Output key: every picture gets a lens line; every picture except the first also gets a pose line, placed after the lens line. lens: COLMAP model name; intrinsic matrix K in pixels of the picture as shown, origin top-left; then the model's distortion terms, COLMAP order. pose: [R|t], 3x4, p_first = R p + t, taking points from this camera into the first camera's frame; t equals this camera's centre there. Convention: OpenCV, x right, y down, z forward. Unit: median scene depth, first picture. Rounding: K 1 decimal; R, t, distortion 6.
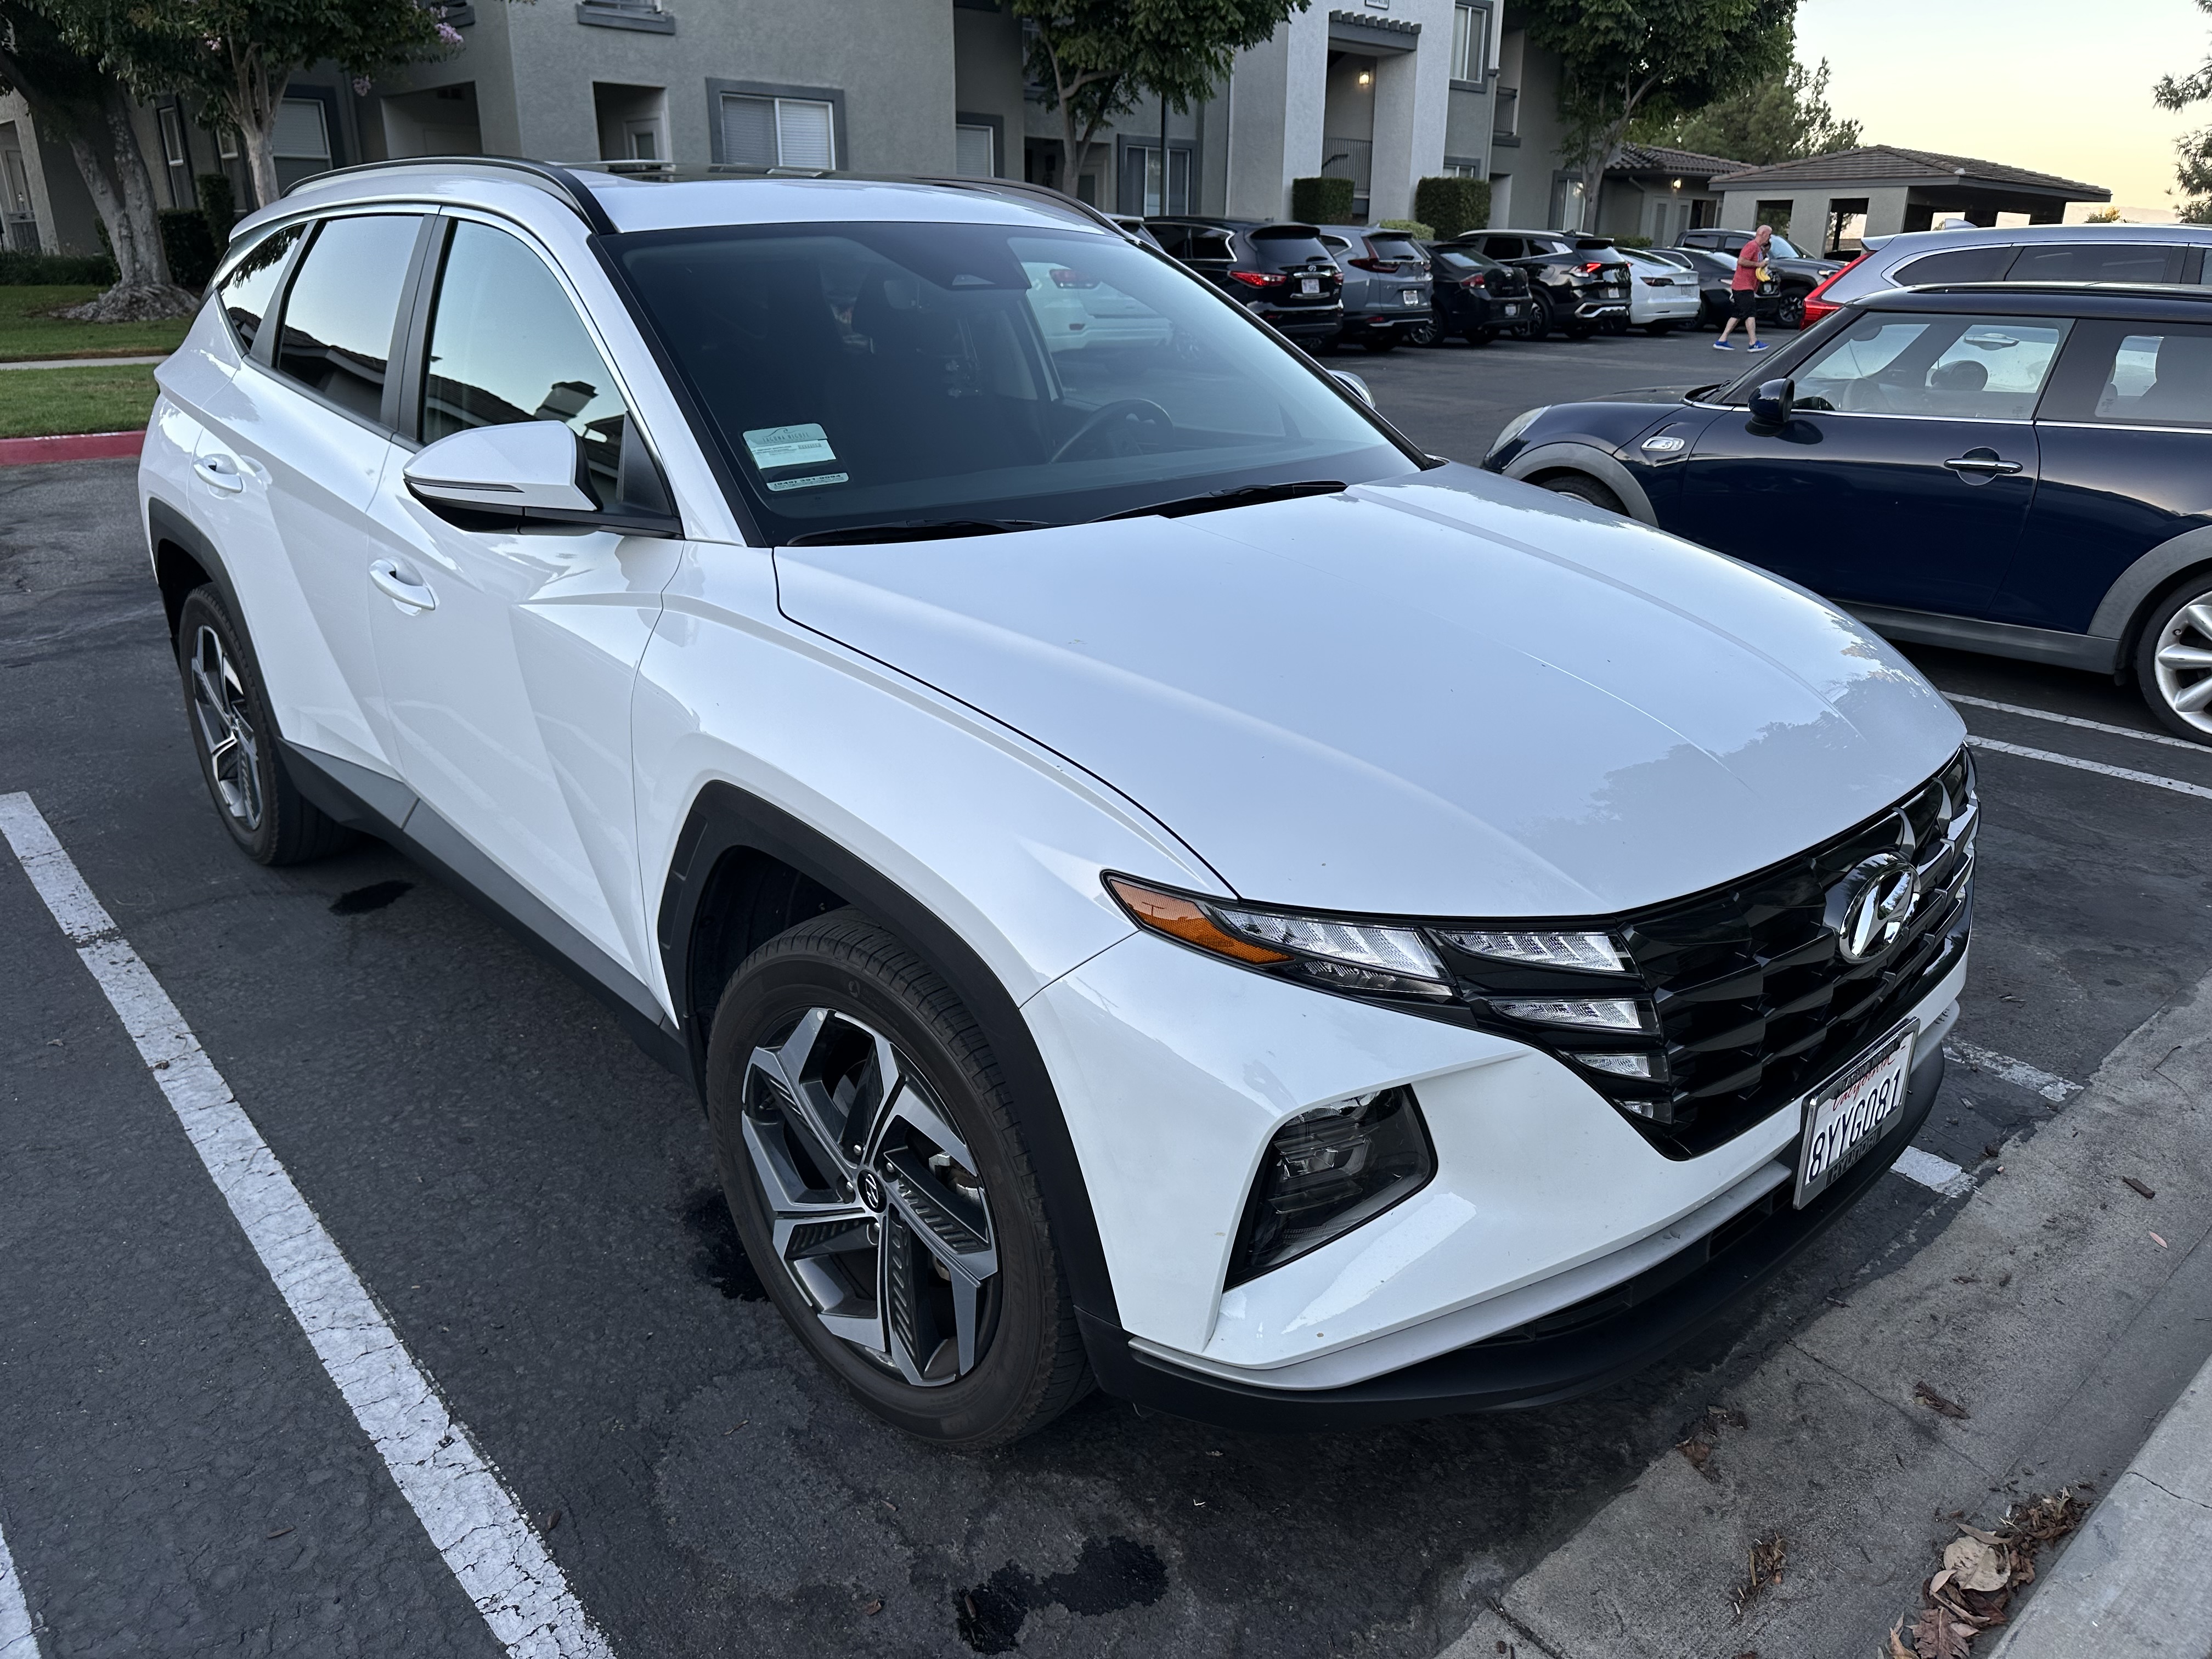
lens RADIAL K [[1566.3, 0, 1115.9], [0, 1566.3, 816.9], [0, 0, 1]] dist [0.009108, -0.015271]
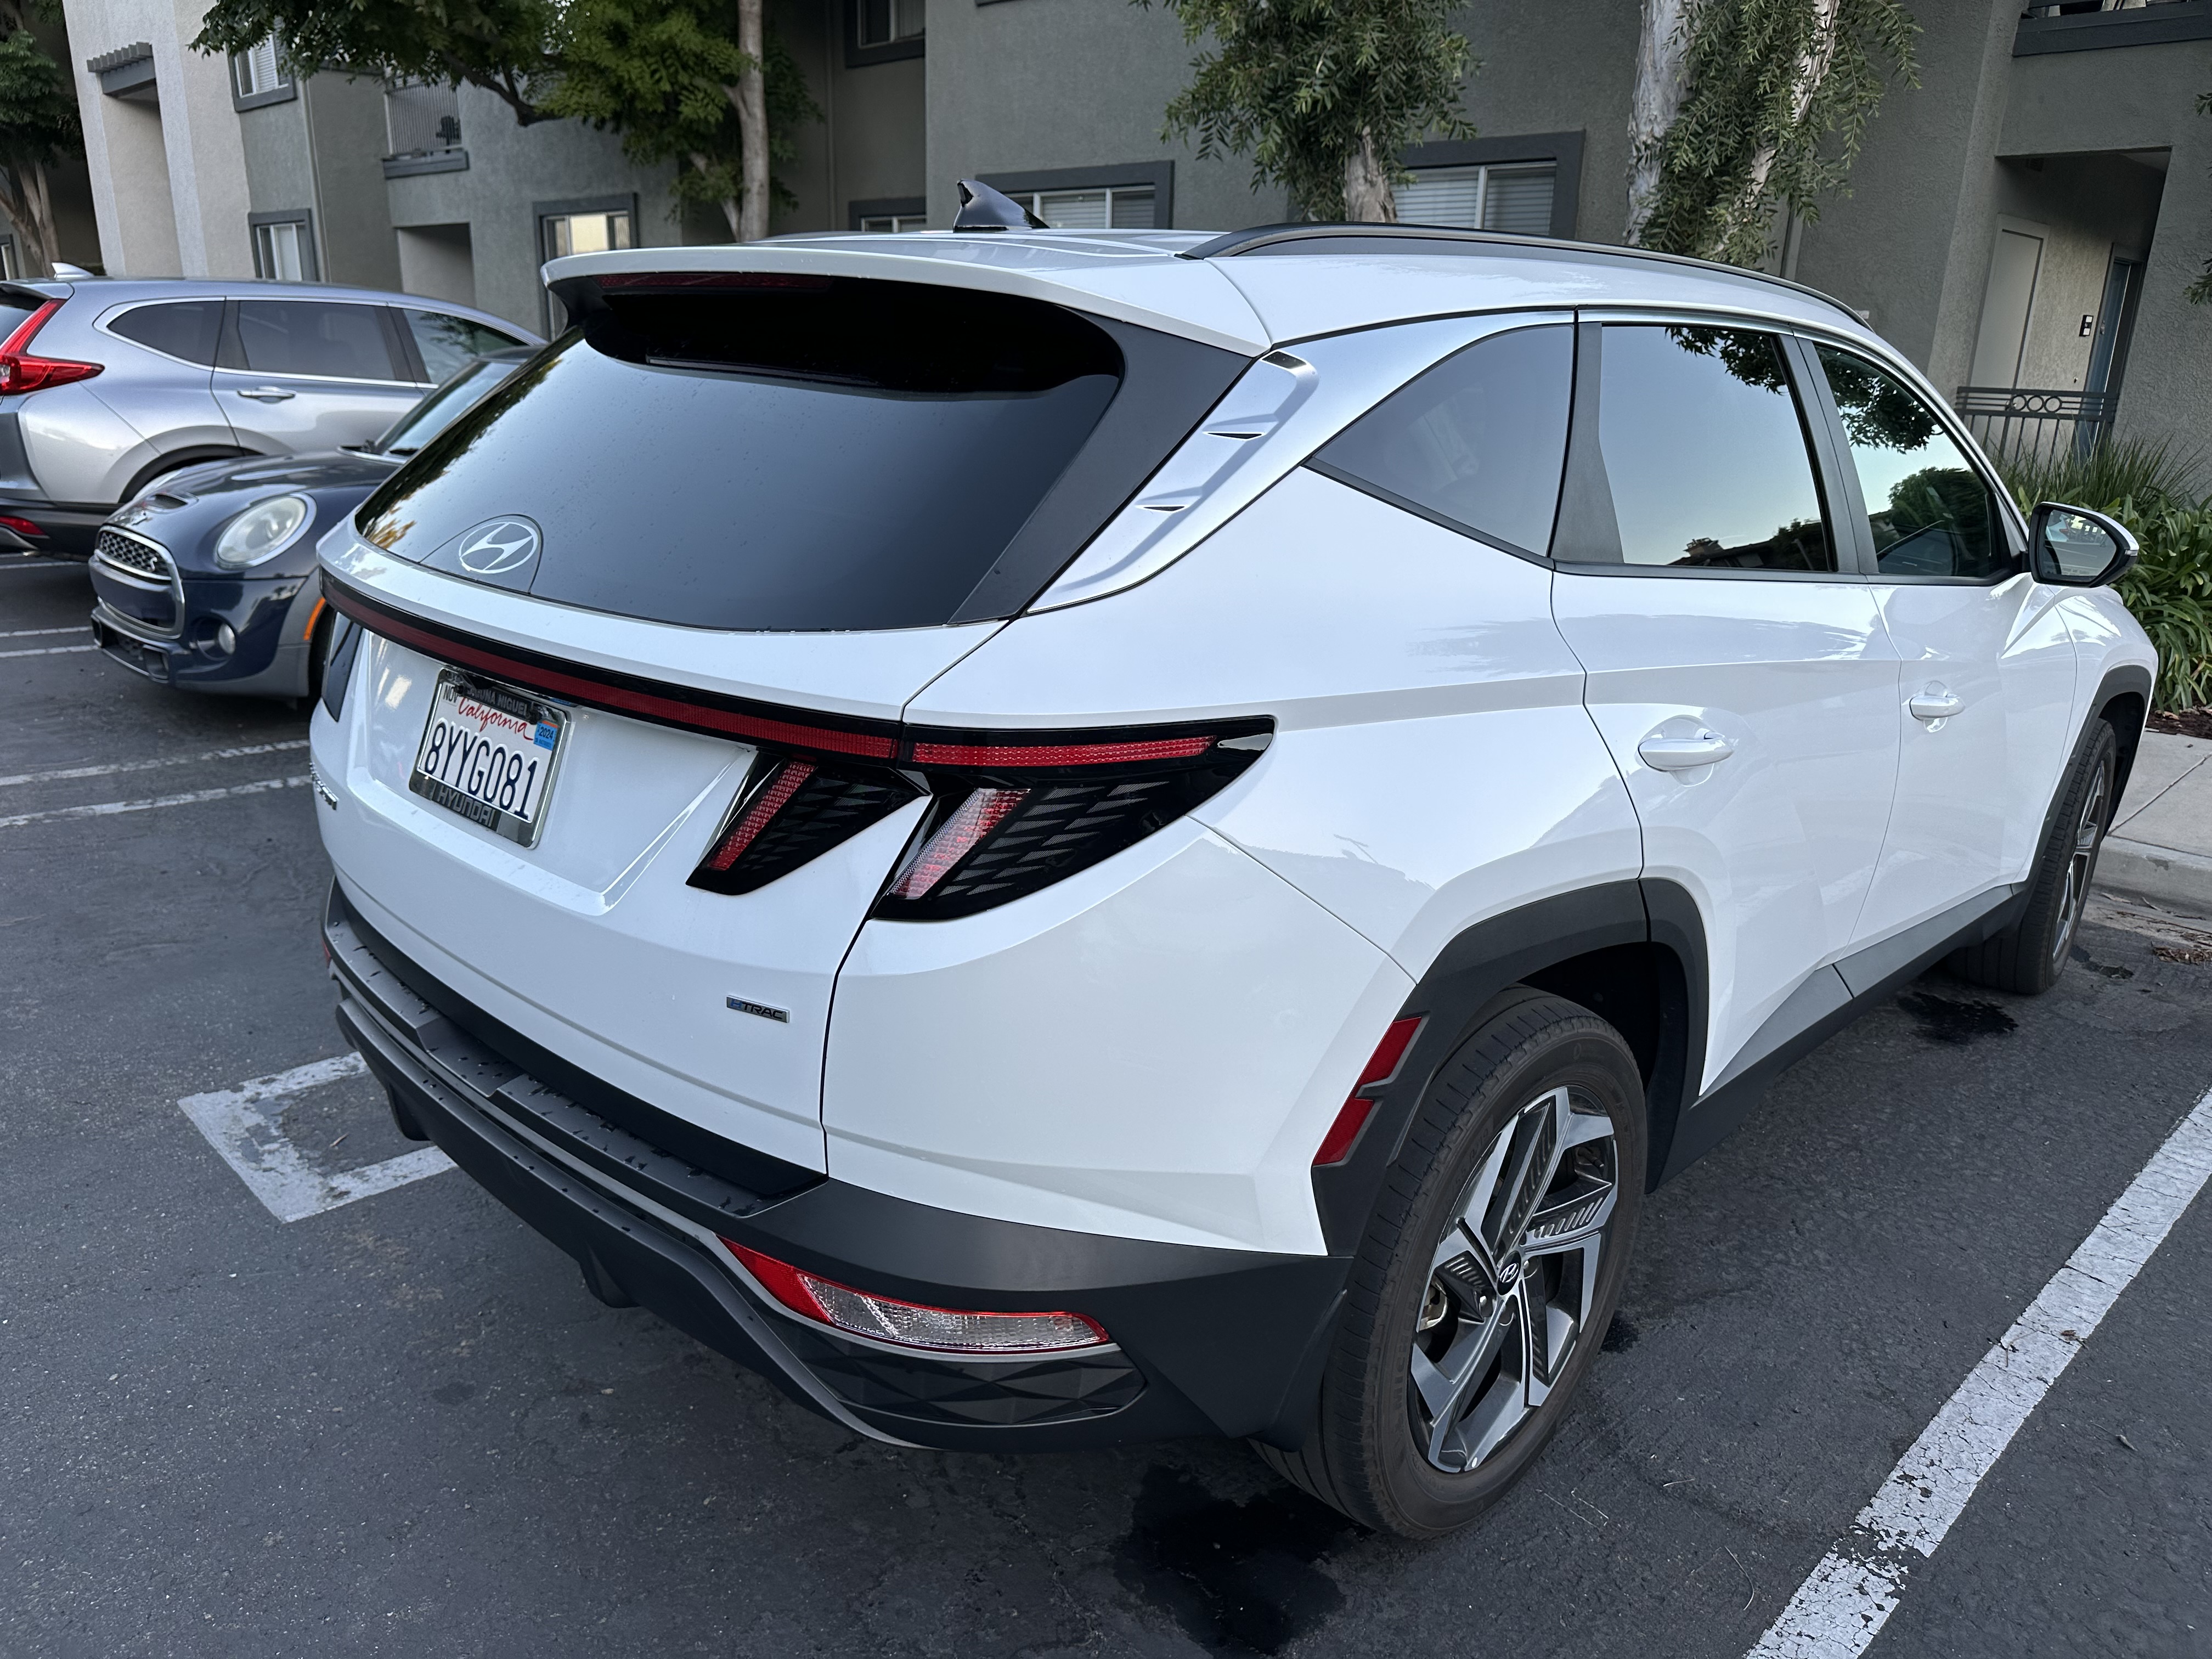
lens RADIAL K [[1566.3, 0, 1122.1], [0, 1566.3, 825.0], [0, 0, 1]] dist [0.009108, -0.015271]
pose [[-0.054626, -0.301858, 0.951787, -0.210471], [0.304645, 0.902722, 0.303782, -0.081313], [-0.950898, 0.306552, 0.042648, 0.220819]]
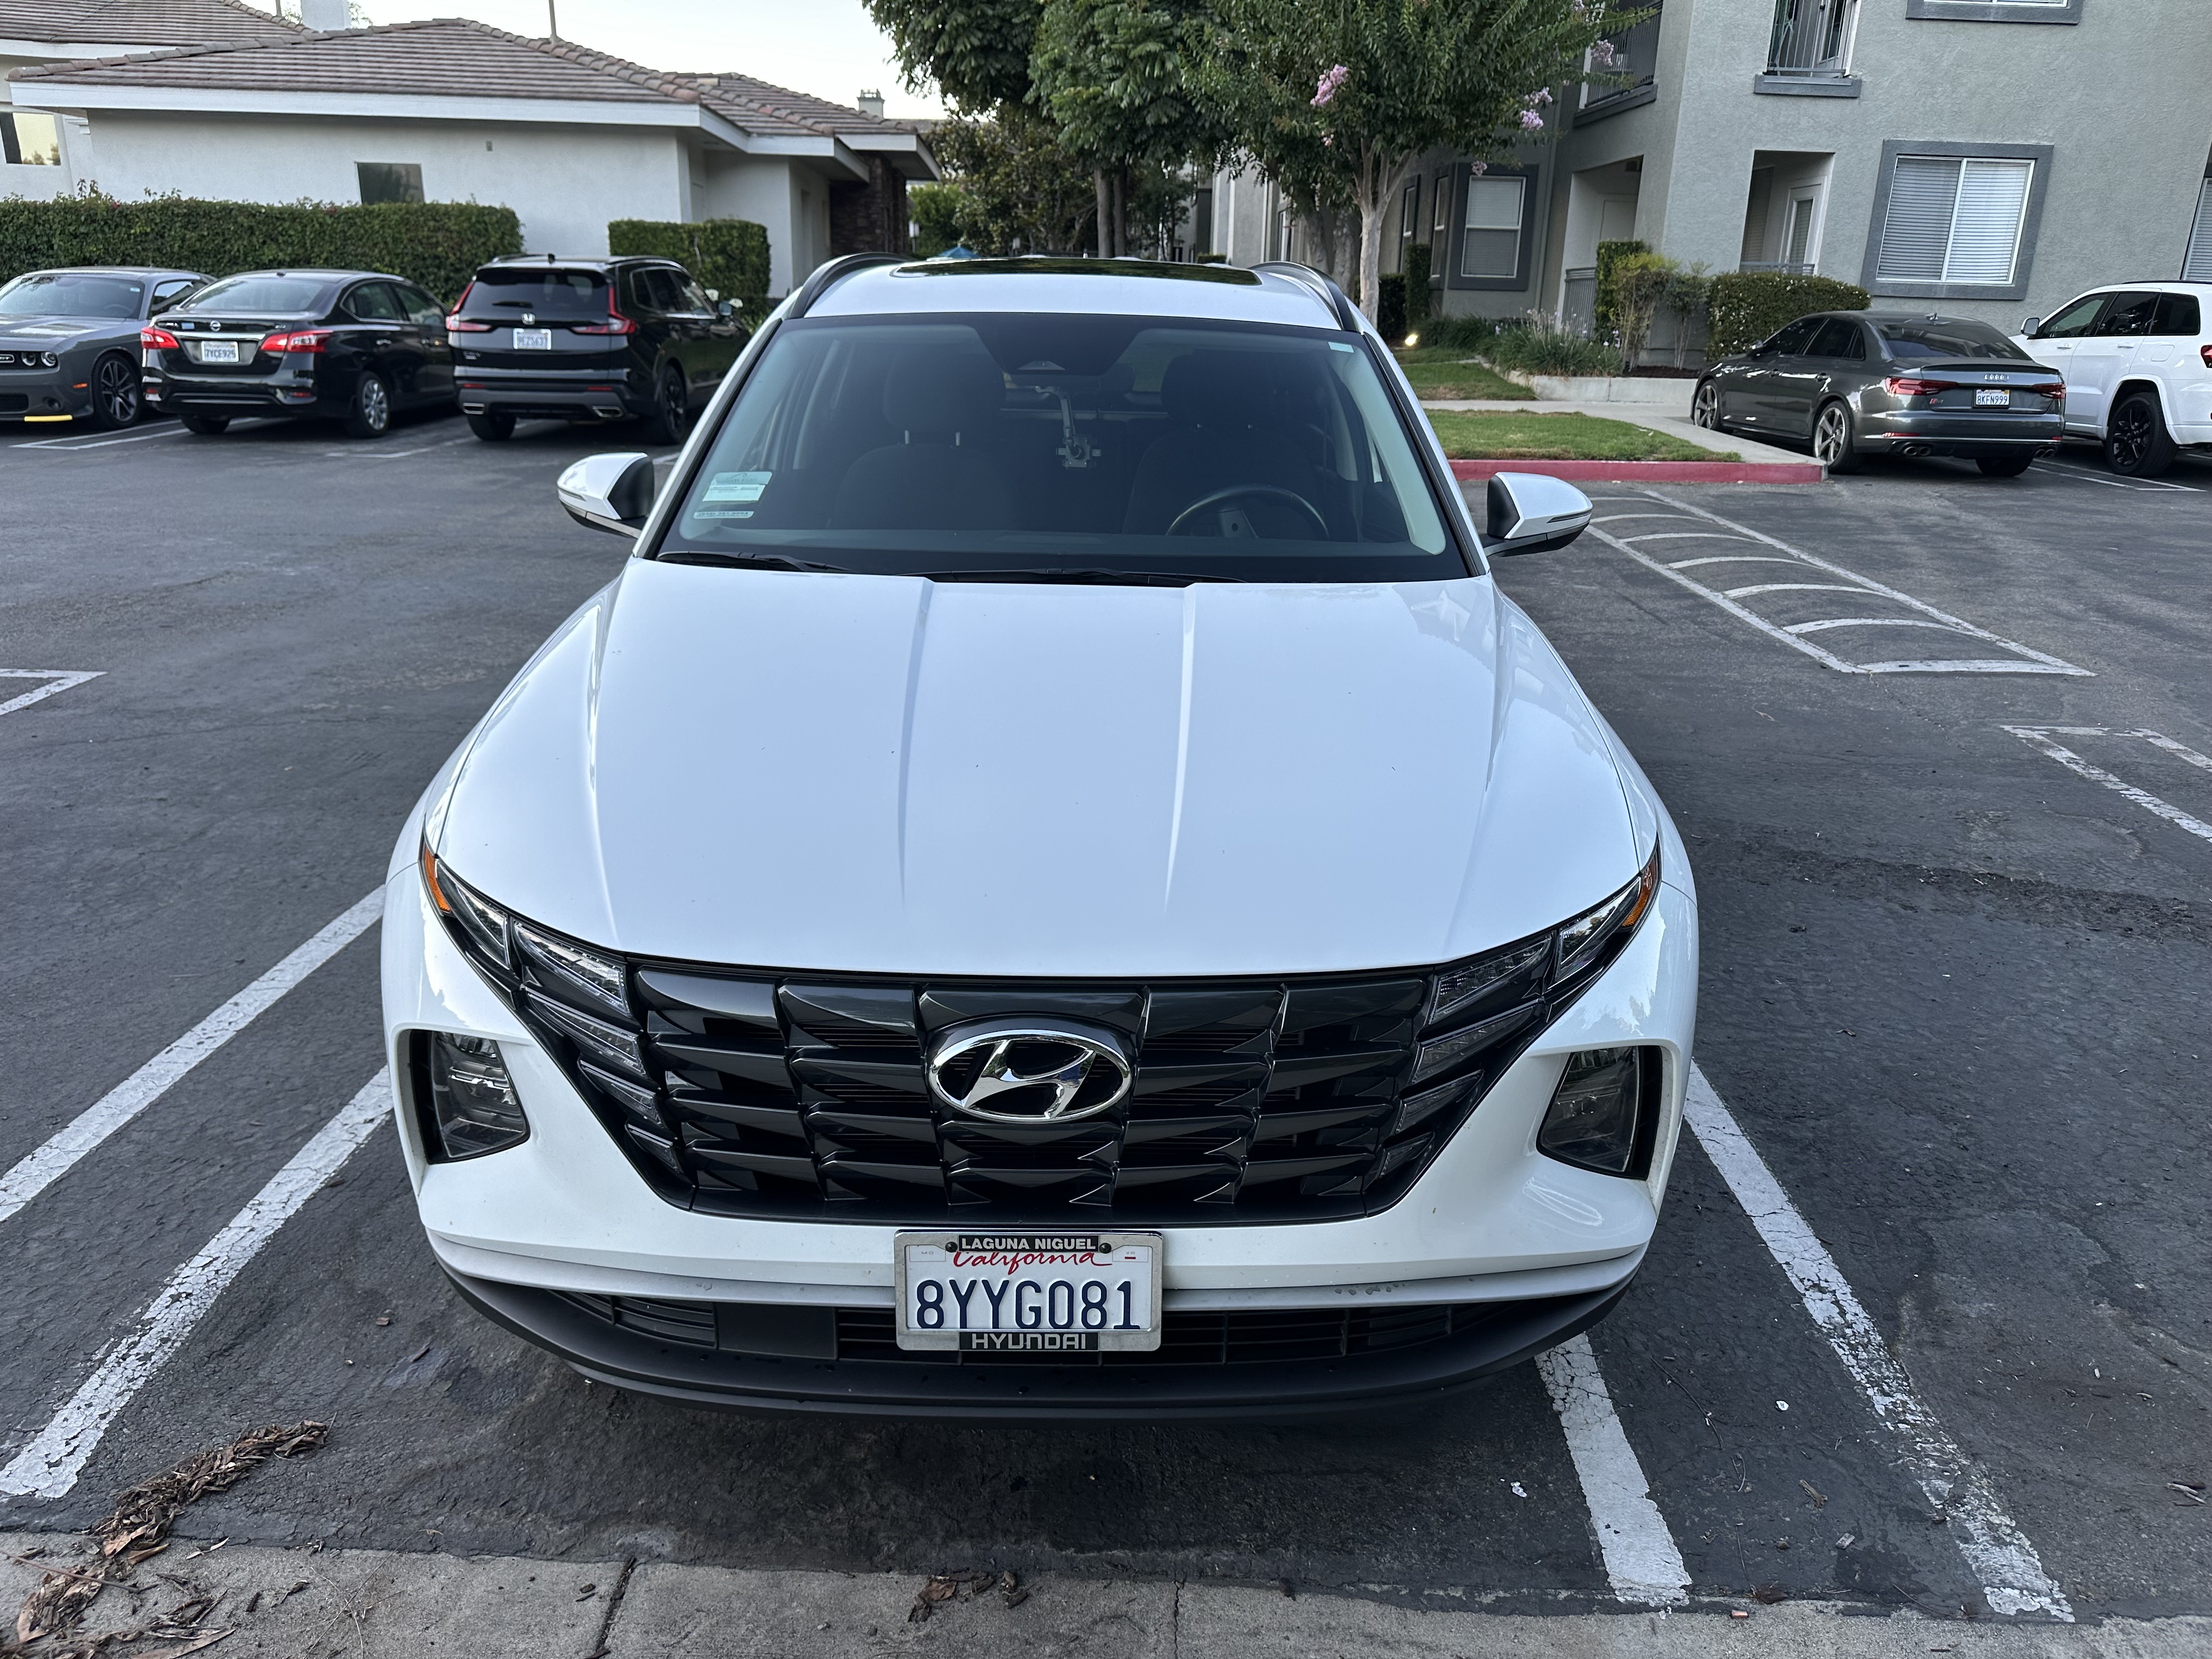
lens RADIAL K [[1566.3, 0, 1129.1], [0, 1566.3, 820.9], [0, 0, 1]] dist [0.009108, -0.015271]
pose [[0.733570, 0.227547, -0.640389, 0.109512], [-0.248425, 0.966854, 0.058977, -0.015684], [0.632583, 0.115825, 0.765783, 0.031946]]
